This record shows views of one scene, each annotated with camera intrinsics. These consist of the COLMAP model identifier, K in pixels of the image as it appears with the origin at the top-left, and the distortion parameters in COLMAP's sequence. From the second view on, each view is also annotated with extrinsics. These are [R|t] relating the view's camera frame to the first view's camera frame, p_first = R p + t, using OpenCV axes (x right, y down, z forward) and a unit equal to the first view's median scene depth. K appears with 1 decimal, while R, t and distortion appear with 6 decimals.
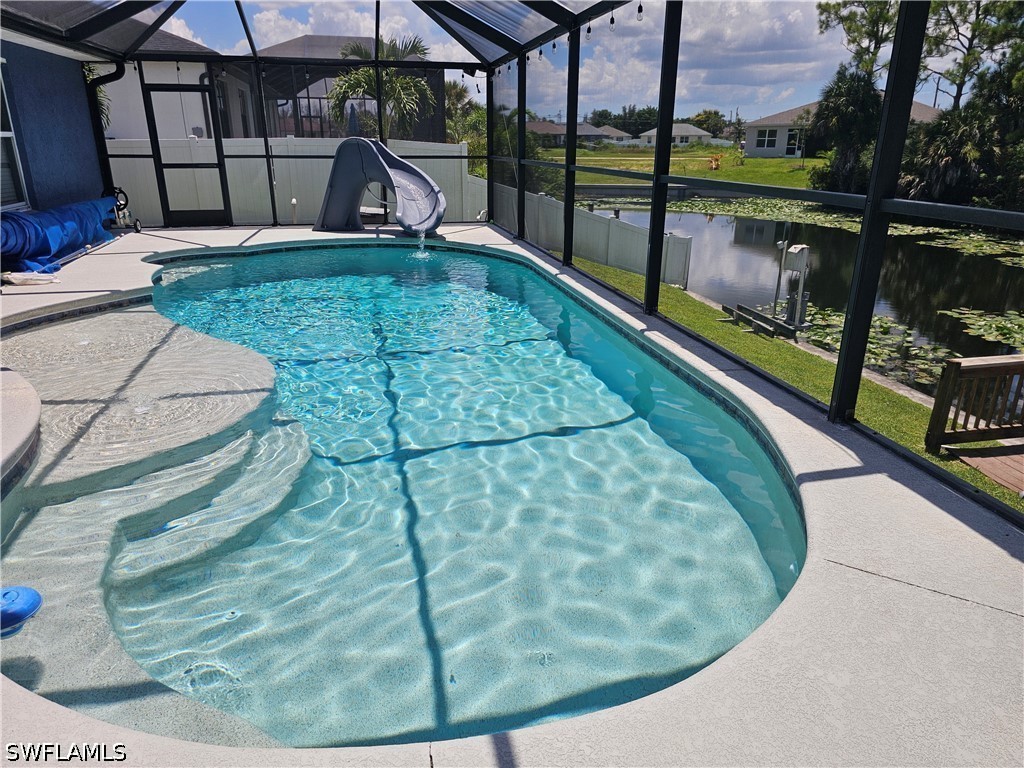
lens RADIAL K [[700.3, 0, 512.0], [0, 700.3, 384.0], [0, 0, 1]] dist [0.053430, -0.048699]
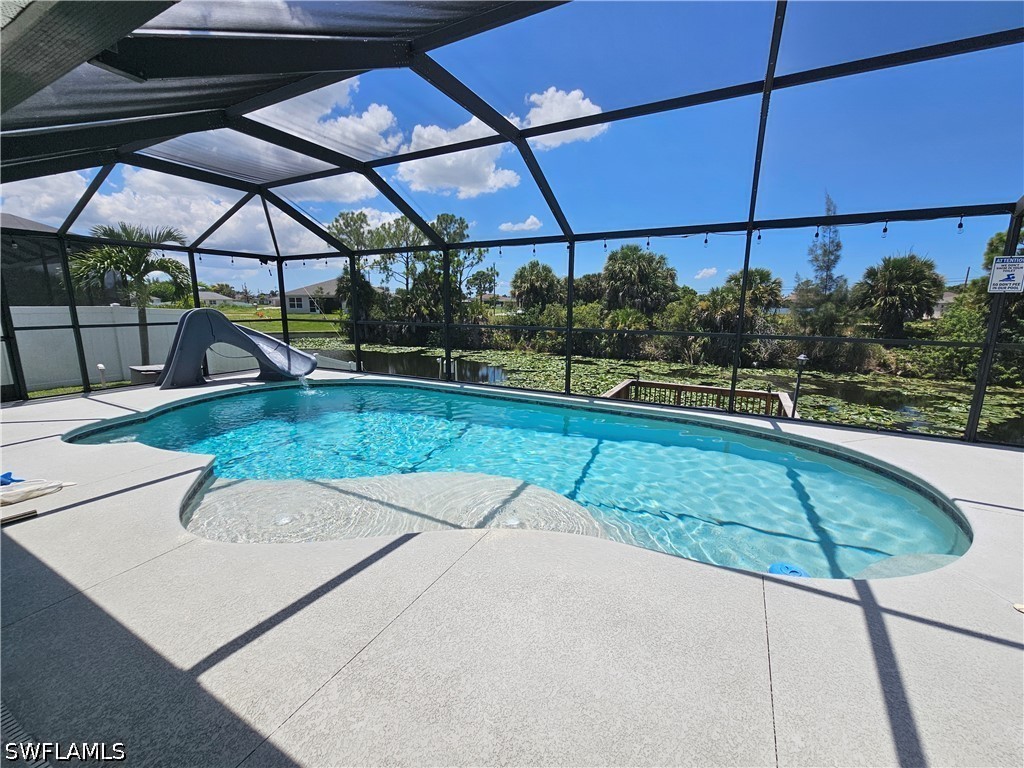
lens RADIAL K [[419.5, 0, 508.4], [0, 419.5, 380.1], [0, 0, 1]] dist [-0.002944, -0.000341]
pose [[0.643629, -0.136091, 0.753141, -0.114863], [0.246806, 0.968399, -0.035931, -0.020992], [-0.724451, 0.209006, 0.656877, 0.051621]]
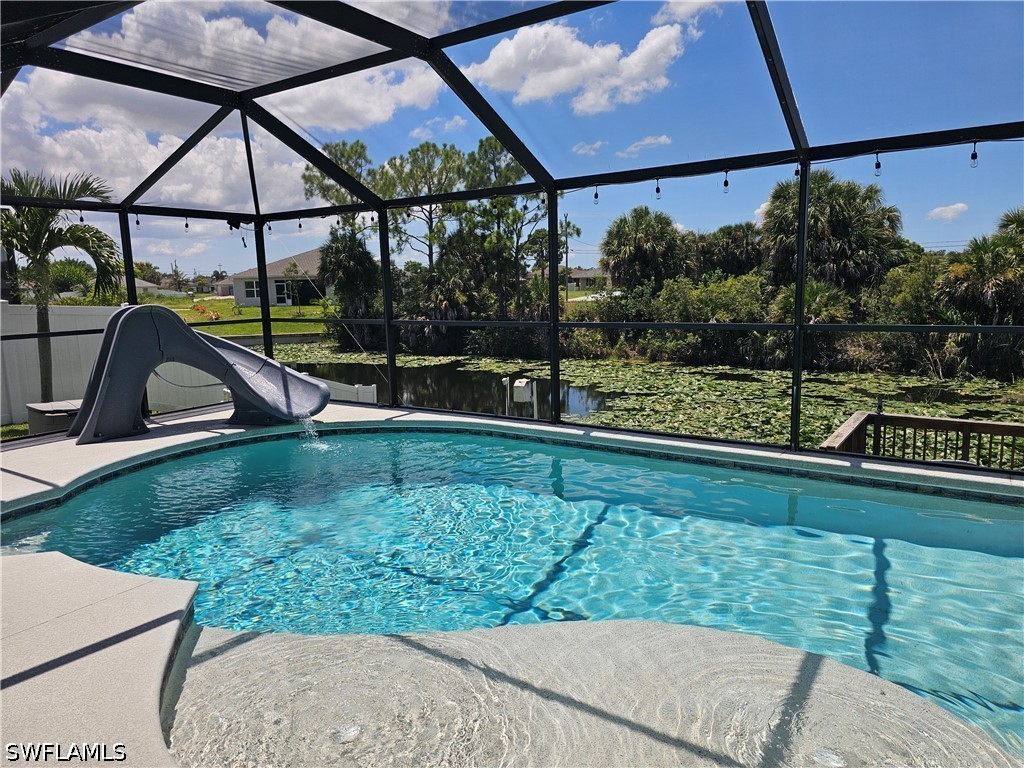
lens RADIAL K [[683.4, 0, 507.0], [0, 683.4, 383.2], [0, 0, 1]] dist [0.090386, -0.091418]
pose [[0.722835, -0.121436, 0.680267, -0.116071], [0.252449, 0.962799, -0.096374, -0.030441], [-0.643257, 0.241395, 0.726601, 0.075311]]
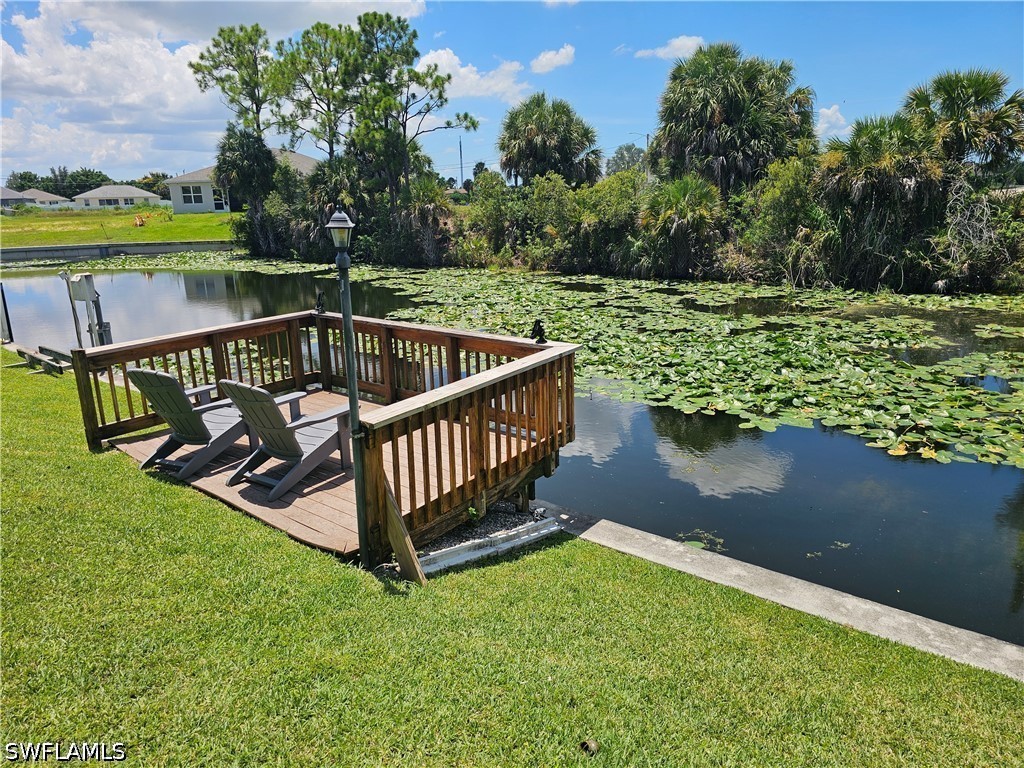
lens RADIAL K [[683.4, 0, 507.0], [0, 683.4, 383.2], [0, 0, 1]] dist [0.090386, -0.091418]
pose [[0.775903, -0.186997, 0.602500, 0.087799], [0.234614, 0.972088, -0.000432, 0.025253], [-0.585603, 0.141690, 0.798119, -0.014185]]
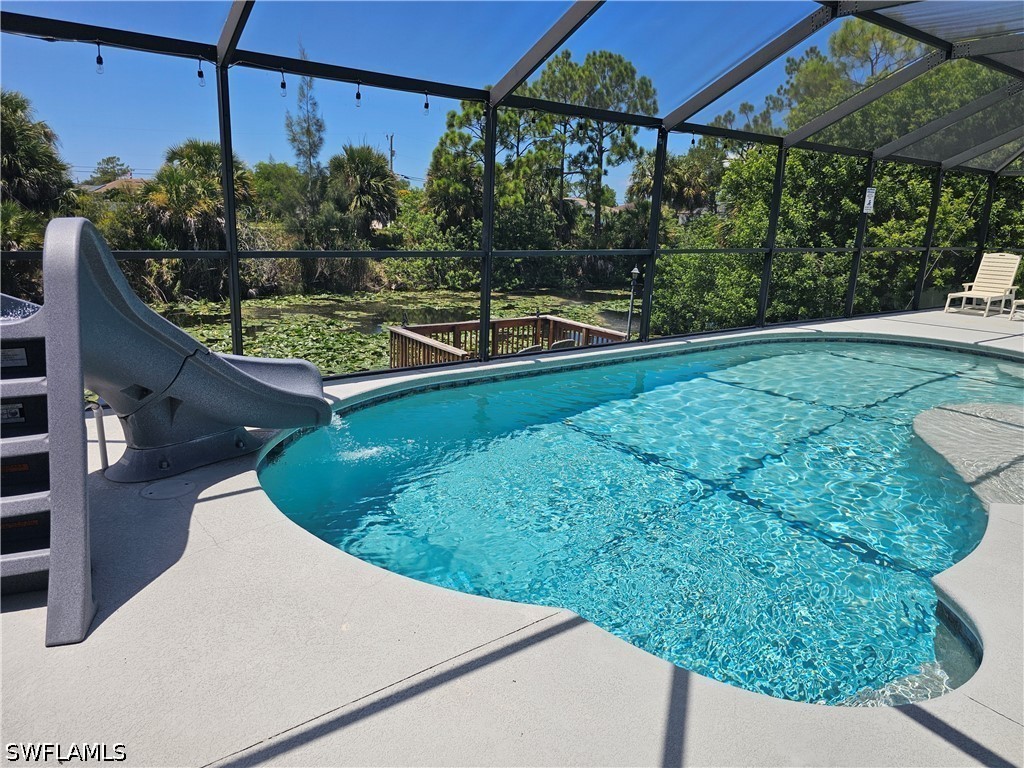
lens RADIAL K [[683.4, 0, 507.0], [0, 683.4, 383.2], [0, 0, 1]] dist [0.090386, -0.091418]
pose [[-0.416952, -0.235981, 0.877761, -0.141288], [0.263400, 0.892900, 0.365171, -0.087971], [-0.869926, 0.383461, -0.310139, 0.241101]]
